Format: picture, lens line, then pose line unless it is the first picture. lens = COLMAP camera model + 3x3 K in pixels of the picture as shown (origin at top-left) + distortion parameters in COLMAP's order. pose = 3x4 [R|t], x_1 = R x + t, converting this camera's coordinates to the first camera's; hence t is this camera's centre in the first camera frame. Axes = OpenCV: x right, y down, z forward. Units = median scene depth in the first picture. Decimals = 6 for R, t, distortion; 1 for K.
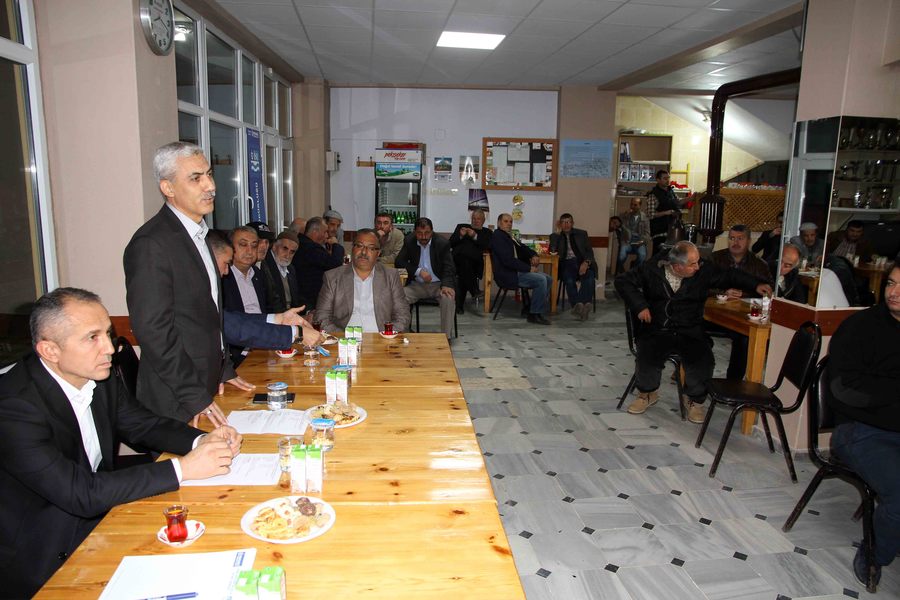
lens RADIAL K [[645.7, 0, 450.0], [0, 645.7, 300.0], [0, 0, 1]] dist [-0.006985, 0.002524]
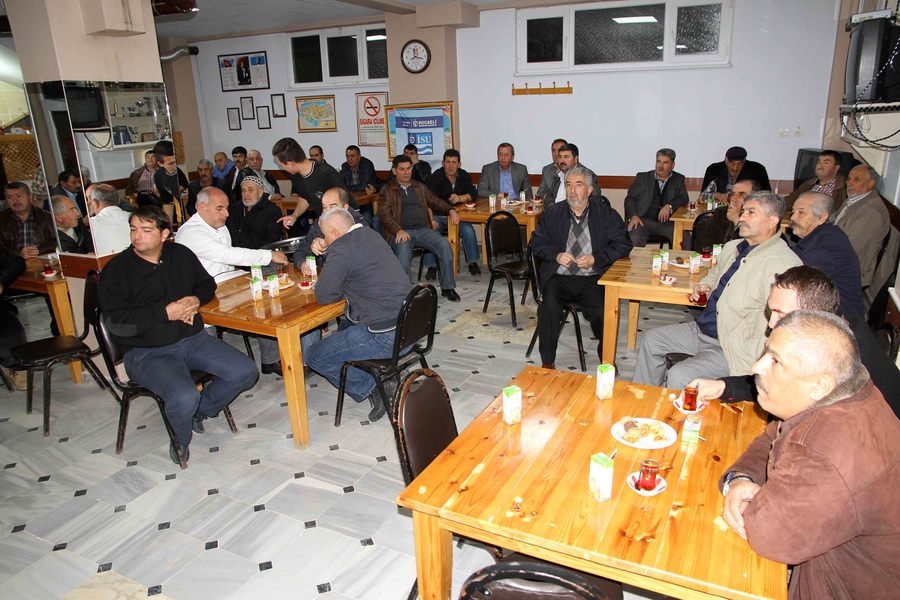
lens RADIAL K [[621.0, 0, 451.7], [0, 621.0, 311.7], [0, 0, 1]] dist [-0.007089, -0.002249]
pose [[0.552095, -0.274474, 0.787309, 0.041876], [0.176586, 0.961335, 0.211313, -0.015180], [-0.814867, 0.022362, 0.579217, -0.132224]]
